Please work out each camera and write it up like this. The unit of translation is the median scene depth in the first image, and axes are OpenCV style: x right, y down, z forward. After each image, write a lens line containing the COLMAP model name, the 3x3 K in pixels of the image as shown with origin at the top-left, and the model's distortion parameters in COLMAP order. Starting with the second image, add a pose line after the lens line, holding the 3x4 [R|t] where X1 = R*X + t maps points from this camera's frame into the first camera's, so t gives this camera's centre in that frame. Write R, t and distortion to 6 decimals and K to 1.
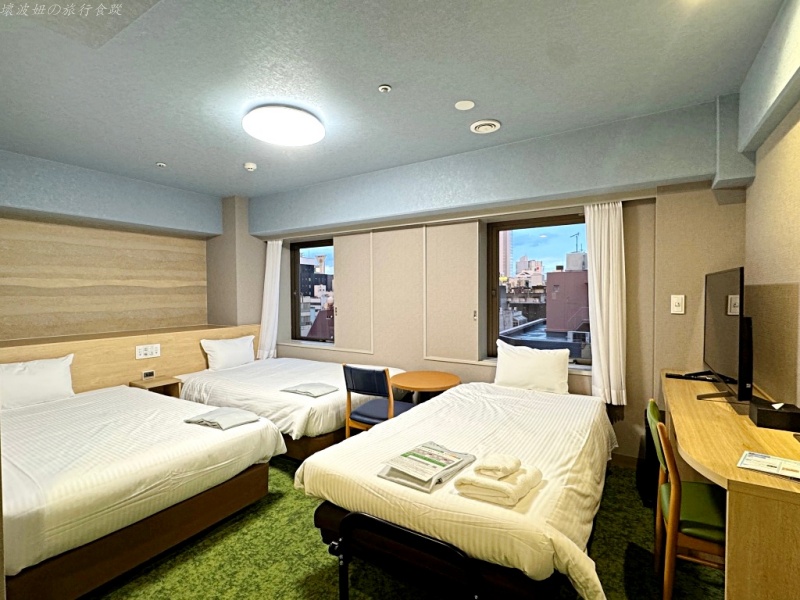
lens RADIAL K [[386.3, 0, 397.7], [0, 386.3, 297.8], [0, 0, 1]] dist [-0.003162, 0.000432]
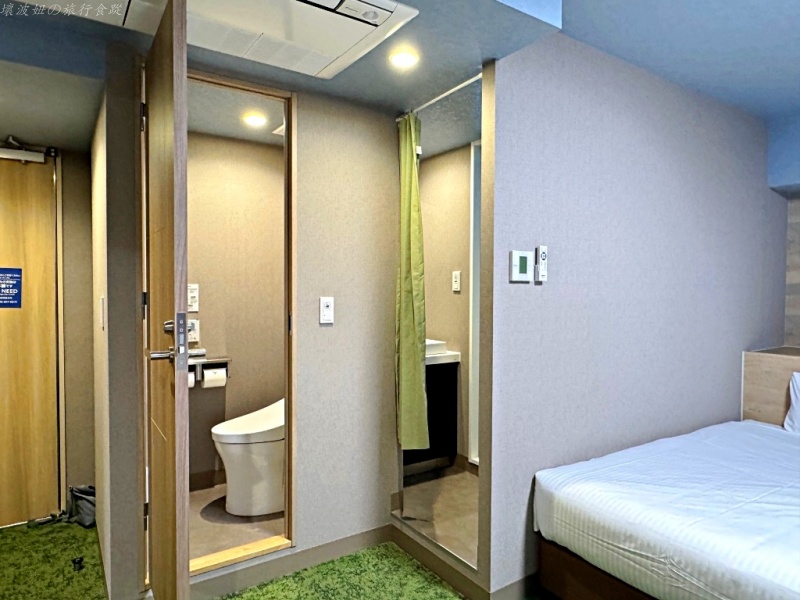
lens RADIAL K [[510.9, 0, 400.9], [0, 510.9, 299.3], [0, 0, 1]] dist [0.000835, -0.001208]
pose [[-0.399966, 0.023972, -0.916216, 0.270624], [-0.018358, 0.999248, 0.034158, -0.013723], [0.916346, 0.030482, -0.399225, 0.603805]]
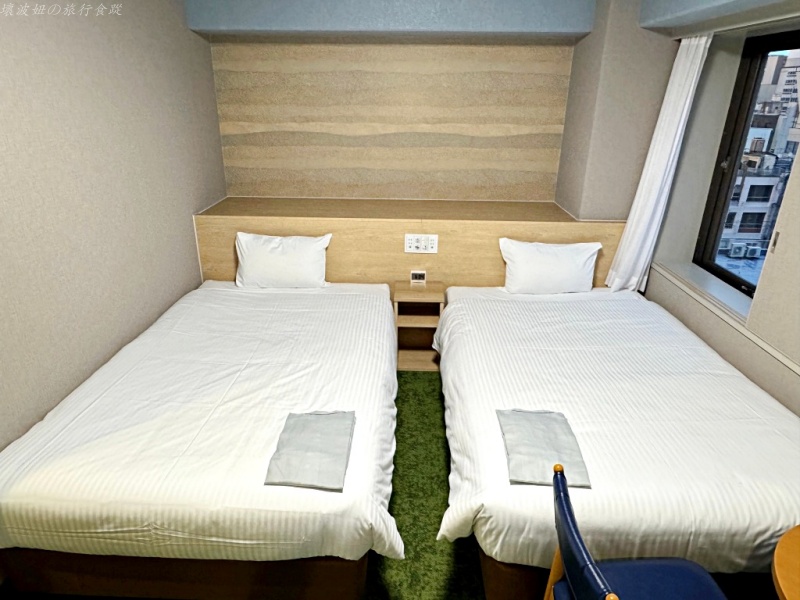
lens RADIAL K [[510.9, 0, 393.5], [0, 510.9, 301.2], [0, 0, 1]] dist [0.000835, -0.001208]
pose [[0.506754, 0.339070, -0.792611, 0.102128], [-0.027083, 0.925213, 0.378481, -0.140024], [0.861665, -0.170330, 0.478038, 0.663241]]
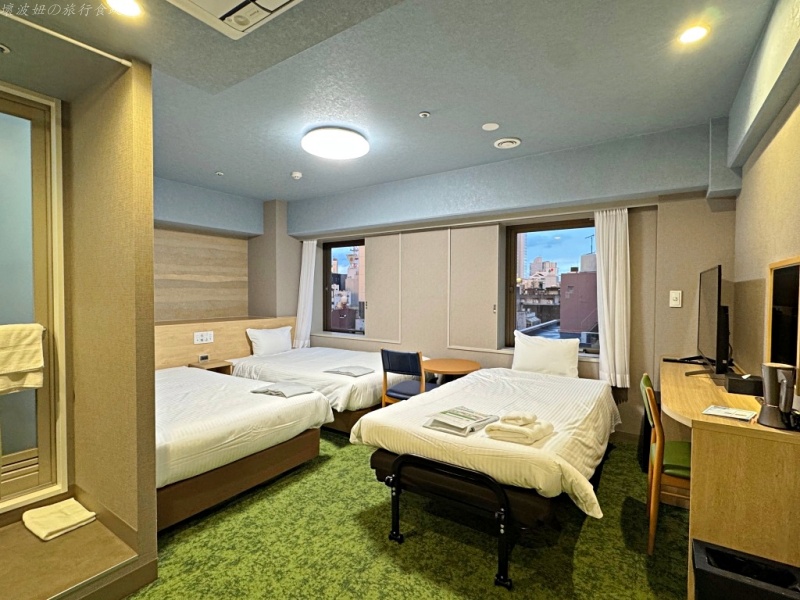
lens RADIAL K [[386.3, 0, 398.0], [0, 386.3, 298.2], [0, 0, 1]] dist [-0.003162, 0.000432]
pose [[0.999463, 0.010983, -0.030875, -0.055072], [-0.010969, 0.999940, 0.000625, 0.021123], [0.030880, -0.000286, 0.999523, -0.152371]]
